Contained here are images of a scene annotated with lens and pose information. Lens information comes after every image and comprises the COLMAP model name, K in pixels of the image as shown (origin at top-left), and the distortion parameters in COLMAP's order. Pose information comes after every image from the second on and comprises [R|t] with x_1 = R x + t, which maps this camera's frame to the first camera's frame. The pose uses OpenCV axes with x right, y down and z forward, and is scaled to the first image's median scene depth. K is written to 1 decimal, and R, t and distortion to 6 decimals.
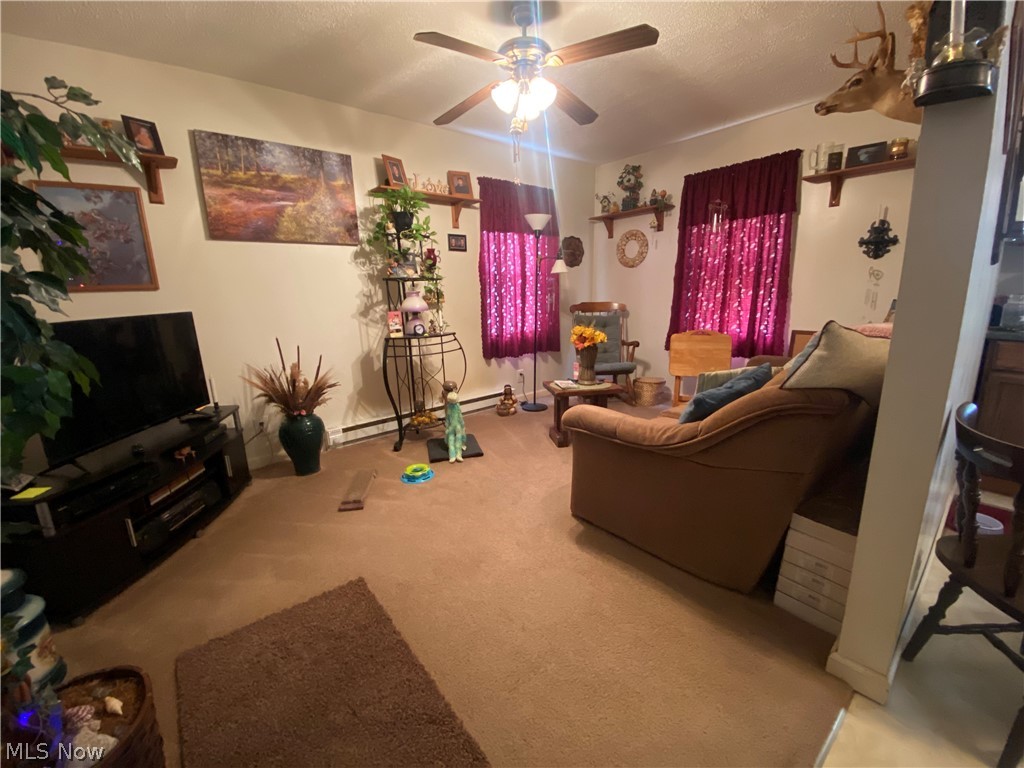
lens RADIAL K [[411.7, 0, 527.3], [0, 411.7, 382.8], [0, 0, 1]] dist [-0.000101, -0.000051]
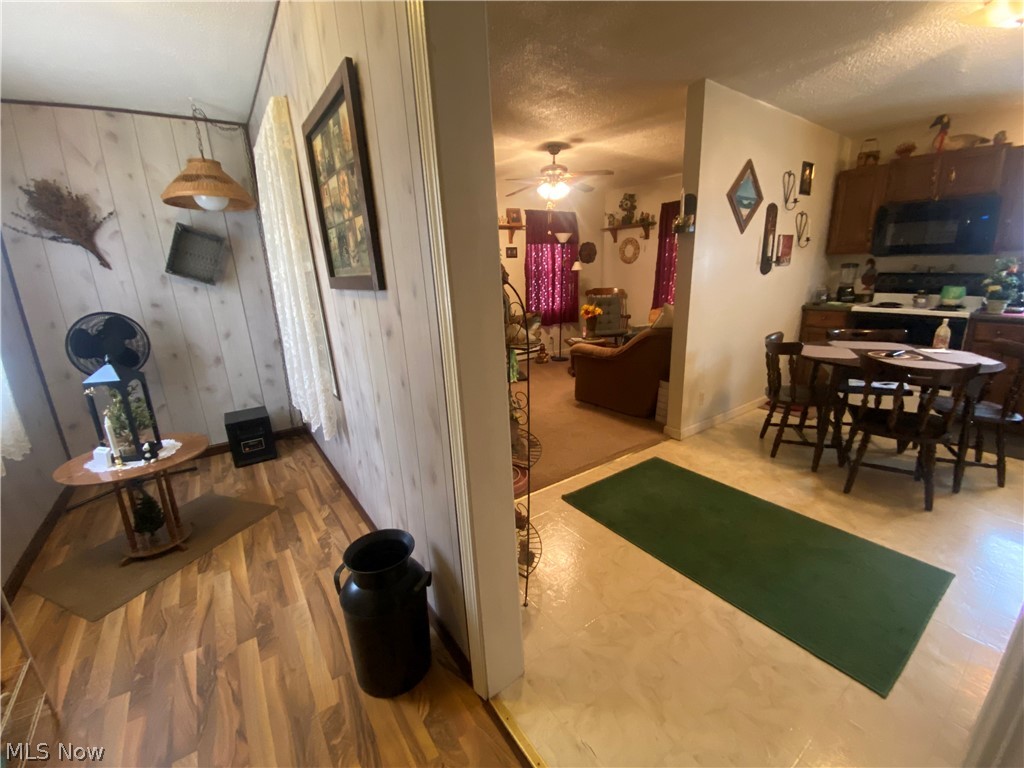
lens RADIAL K [[416.0, 0, 512.0], [0, 416.0, 384.0], [0, 0, 1]] dist [0.000307, -0.000019]
pose [[0.993813, 0.011600, -0.110463, 0.012879], [-0.006076, 0.998720, 0.050214, 0.077162], [0.110904, -0.049232, 0.992611, -0.557170]]
